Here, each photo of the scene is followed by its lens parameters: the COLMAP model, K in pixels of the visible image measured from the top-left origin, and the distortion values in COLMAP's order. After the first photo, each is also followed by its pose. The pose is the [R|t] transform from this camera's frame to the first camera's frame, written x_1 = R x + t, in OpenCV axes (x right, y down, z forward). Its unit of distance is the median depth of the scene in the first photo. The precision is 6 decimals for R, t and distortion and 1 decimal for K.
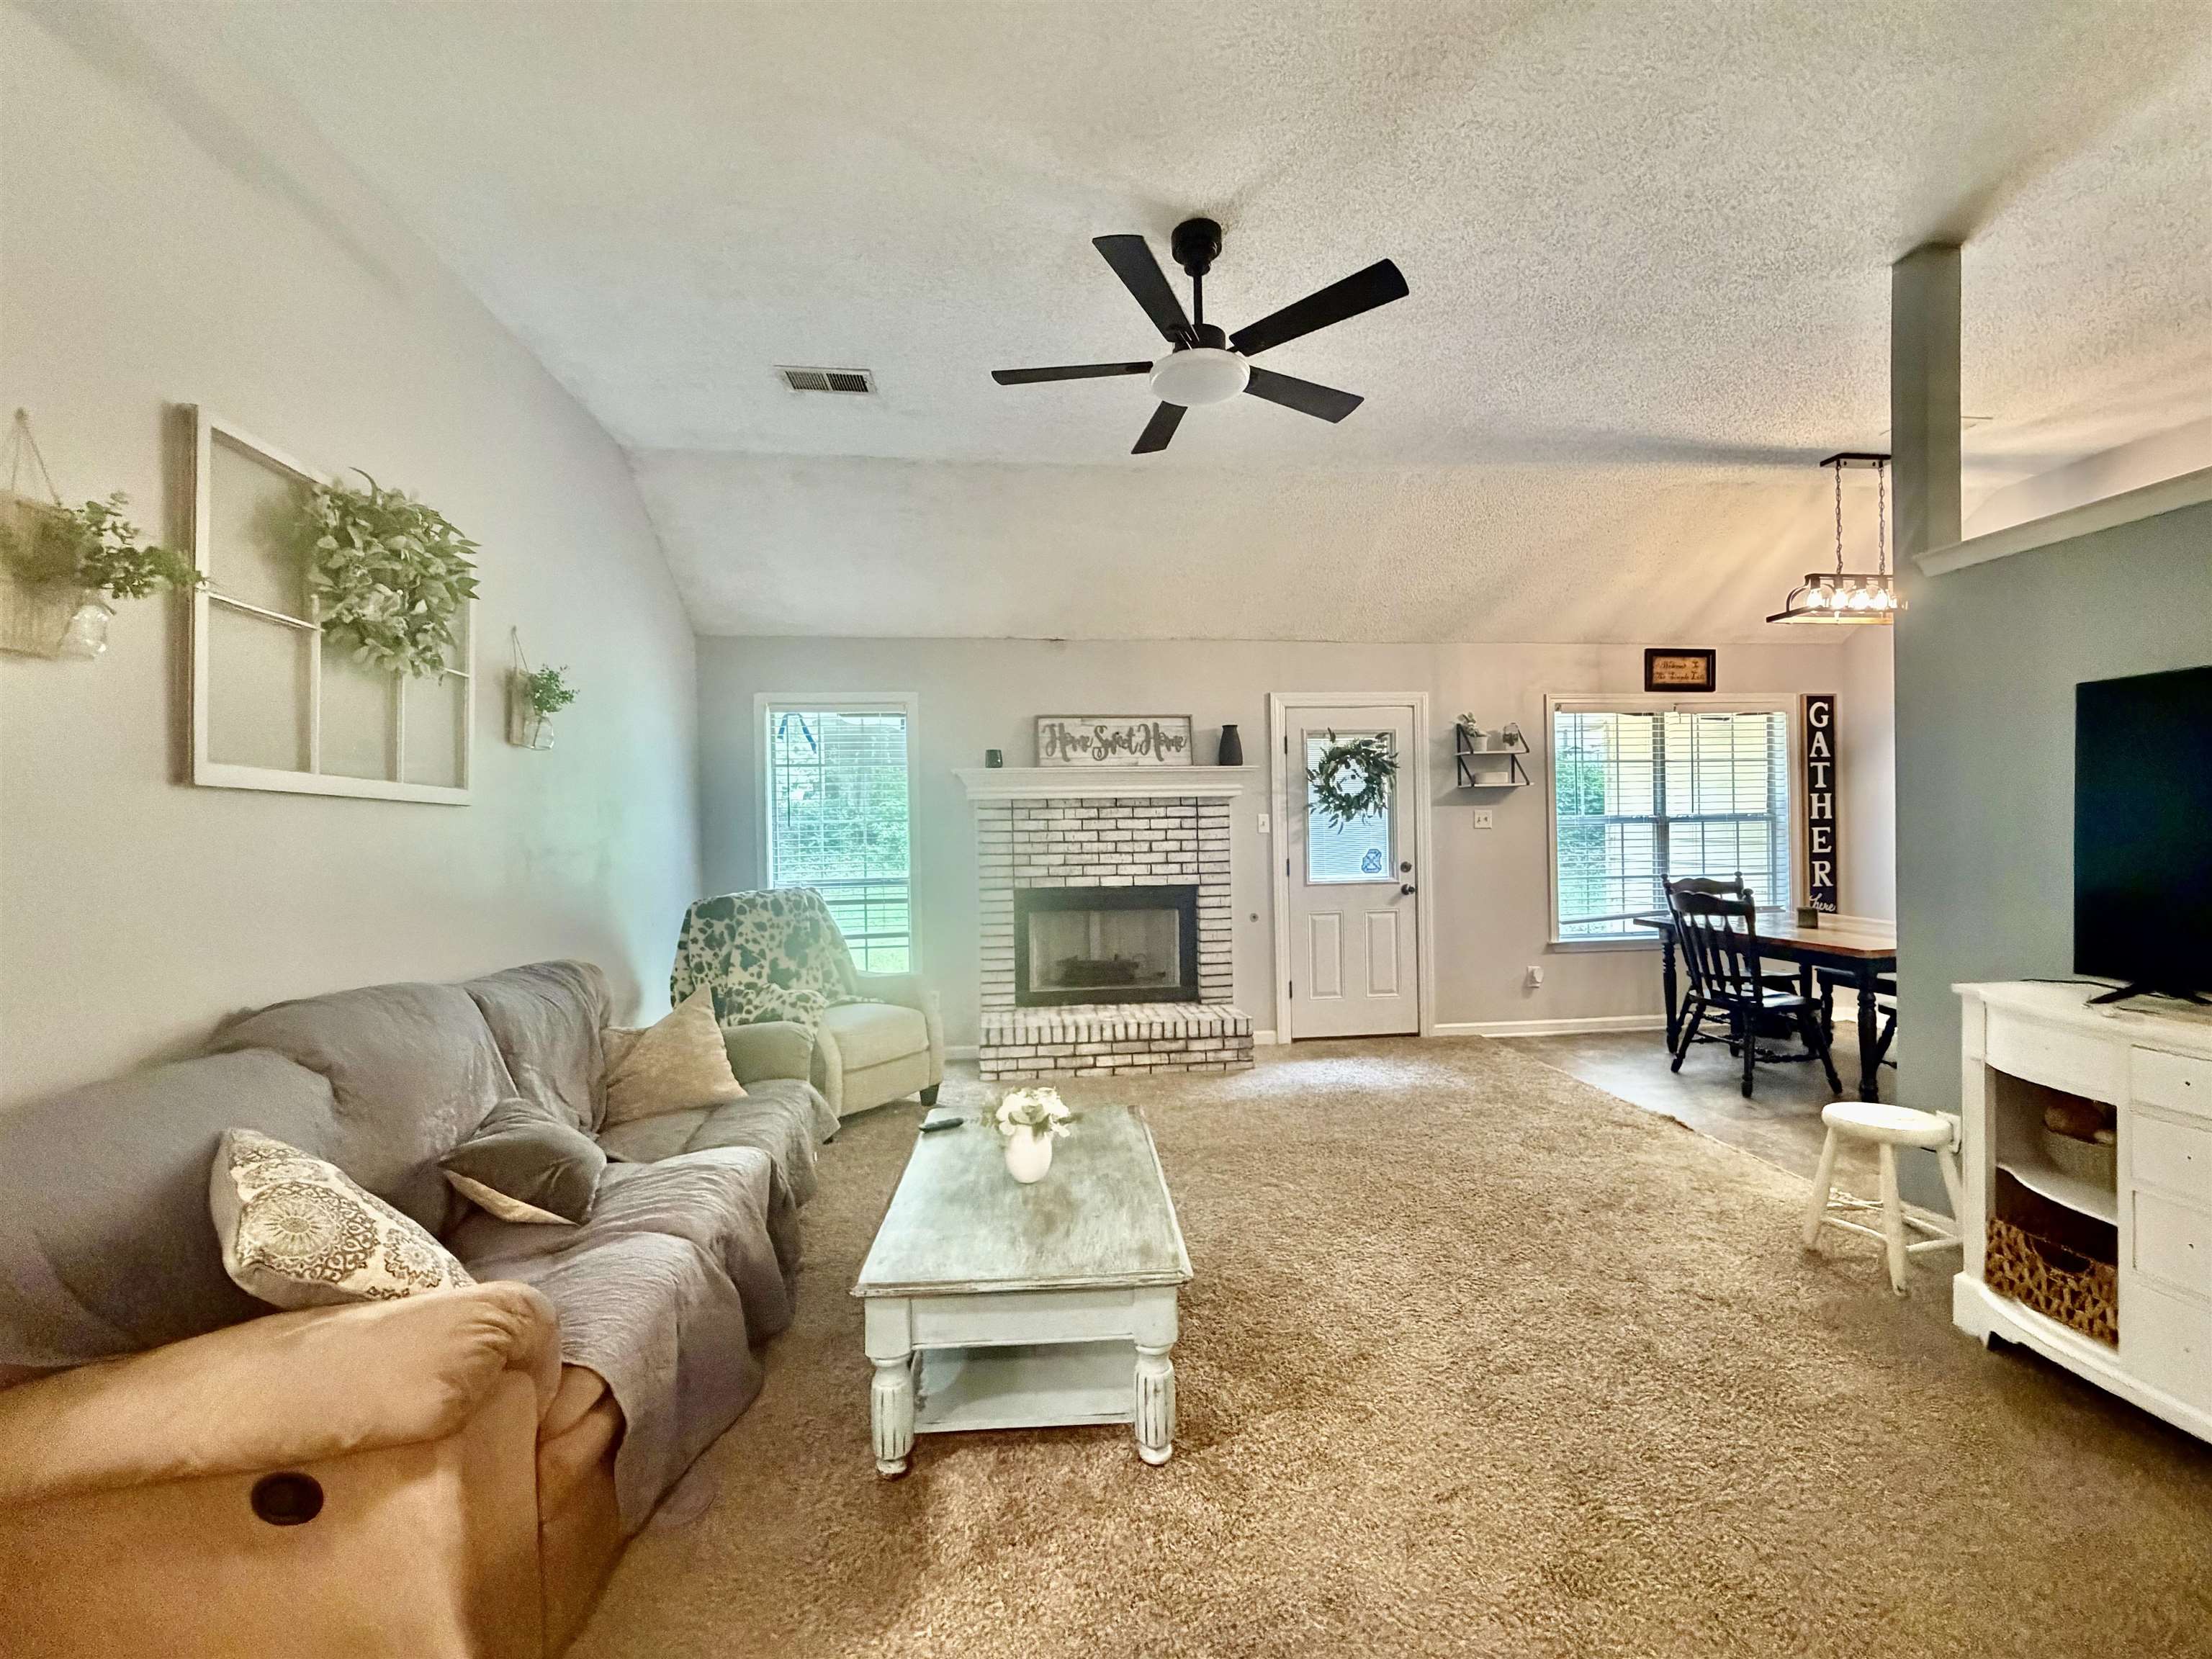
lens RADIAL K [[878.7, 0, 1102.0], [0, 878.7, 832.6], [0, 0, 1]] dist [-0.000912, 0.000627]
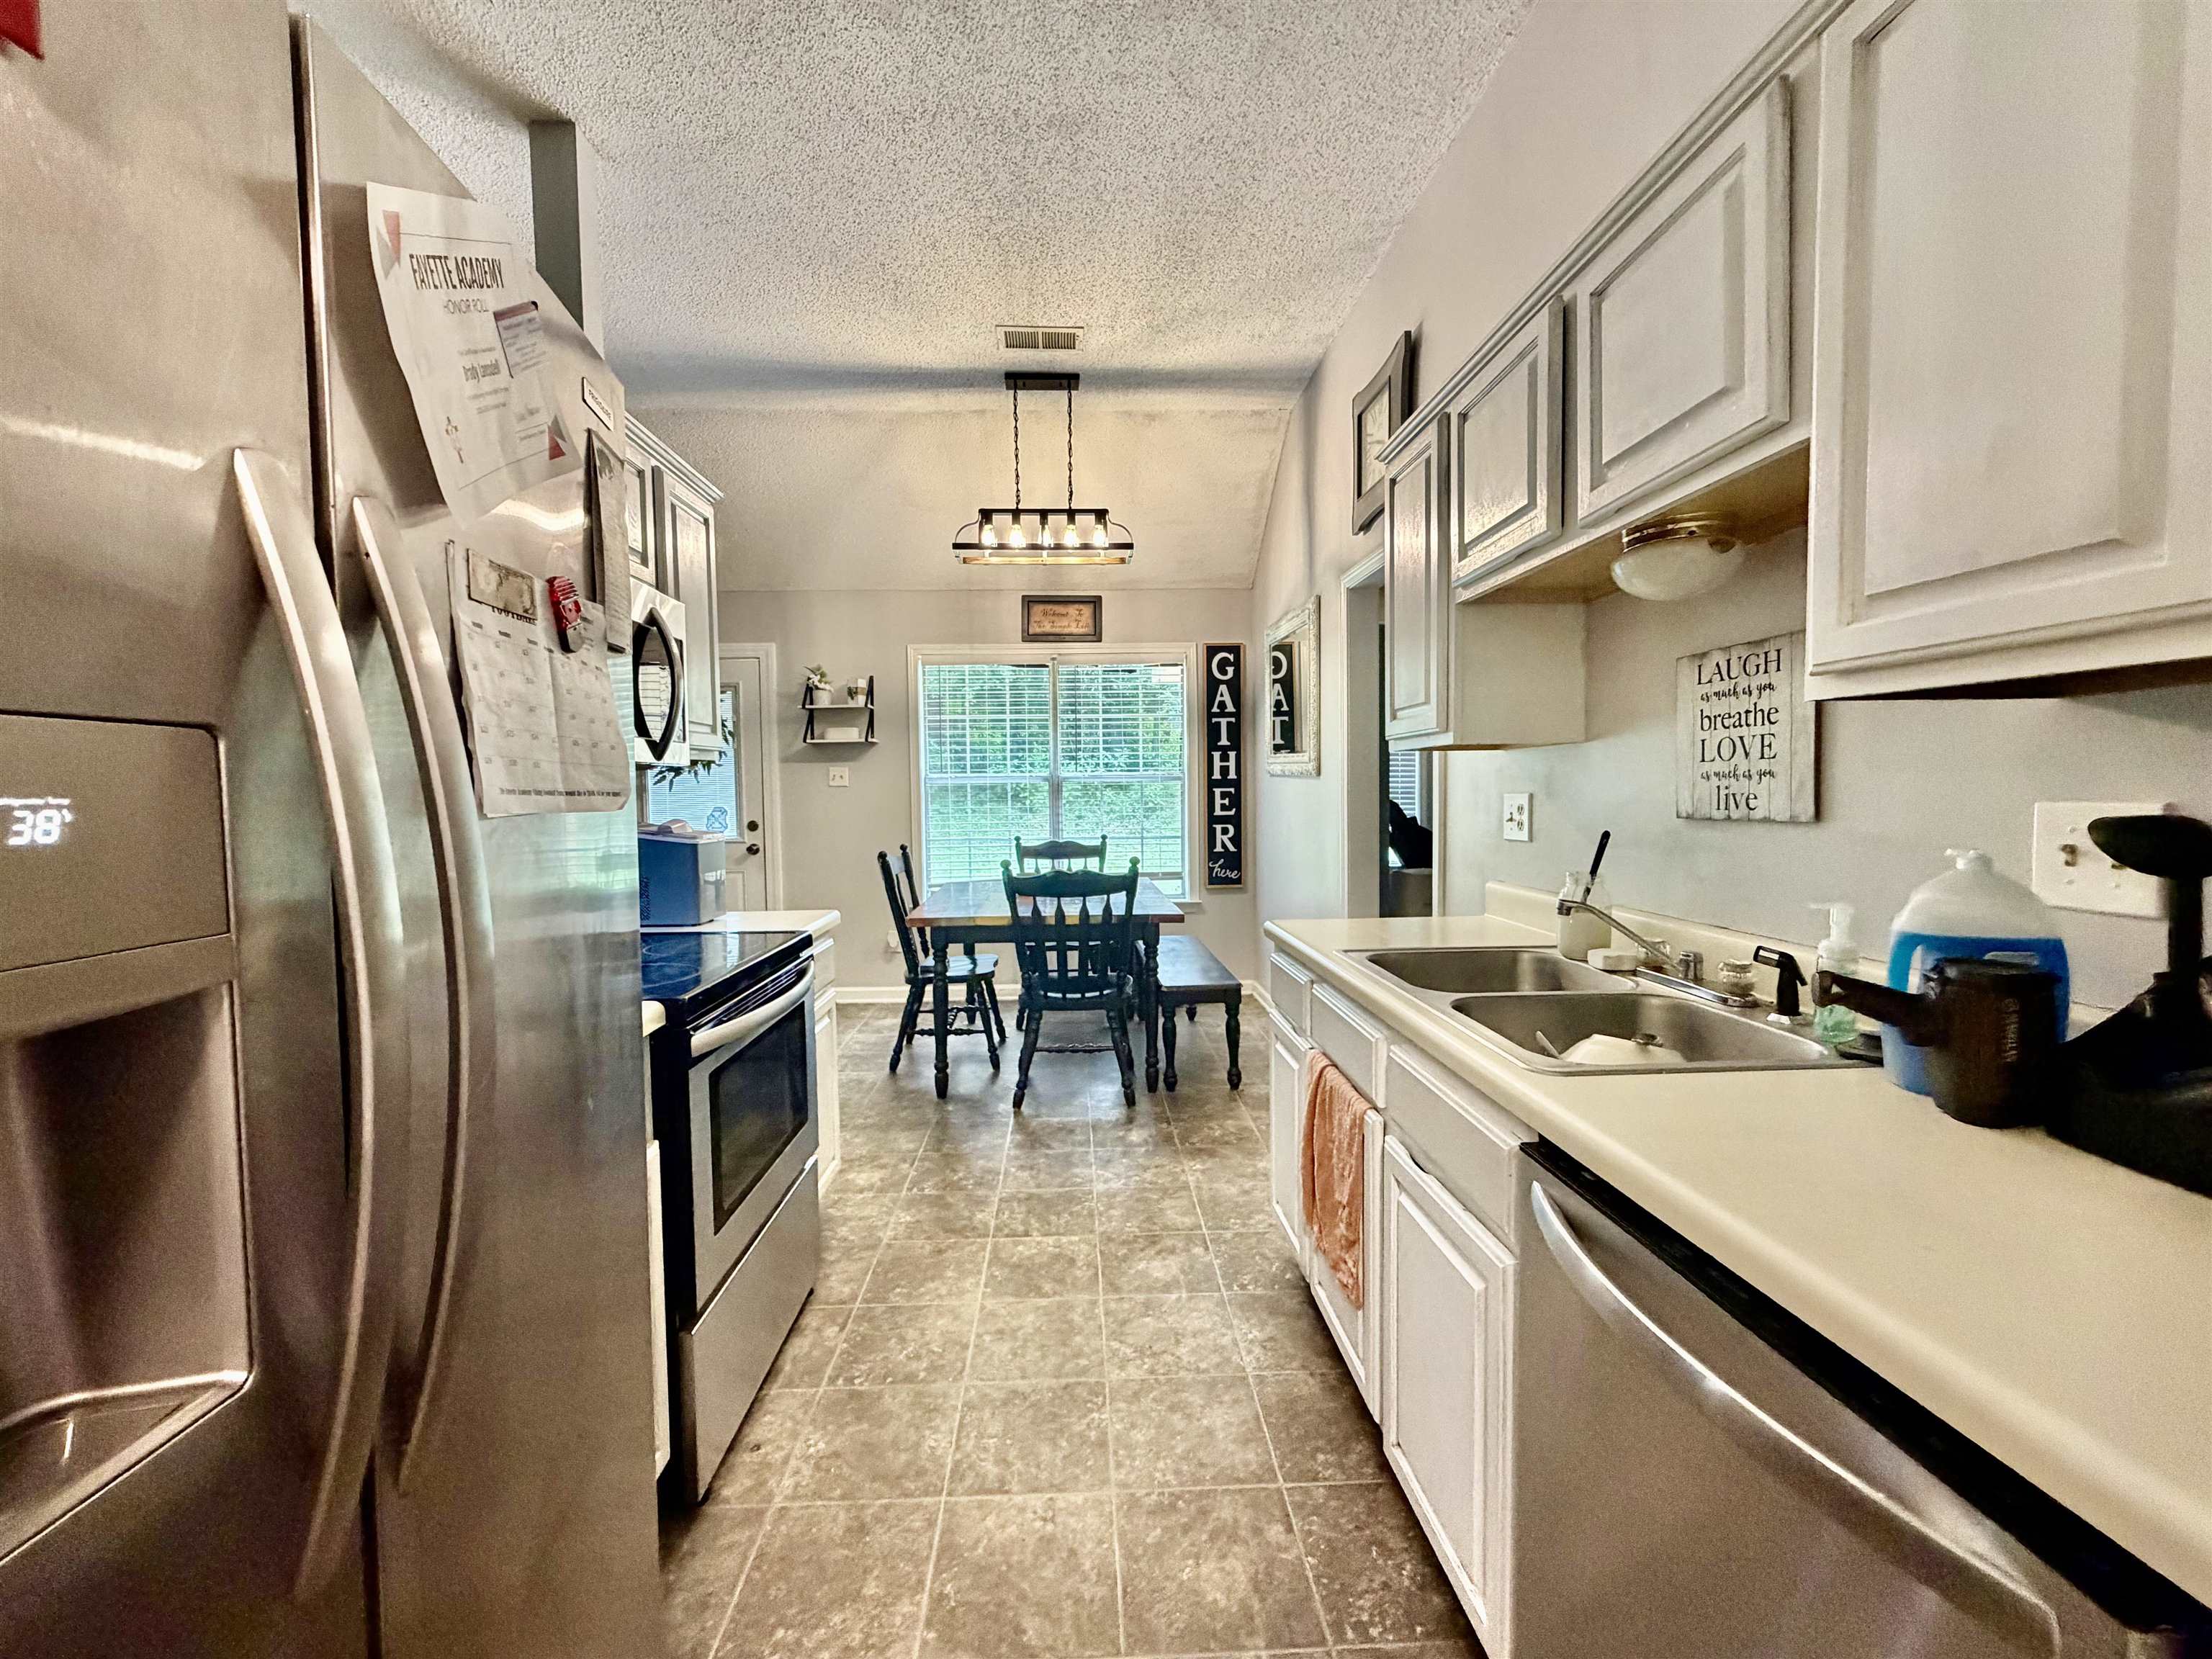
lens RADIAL K [[878.7, 0, 1106.0], [0, 878.7, 827.9], [0, 0, 1]] dist [-0.000912, 0.000627]
pose [[0.997165, 0.009465, -0.074644, 0.879941], [-0.006788, 0.999327, 0.036038, 0.003947], [0.074935, -0.035429, 0.996559, 0.072631]]
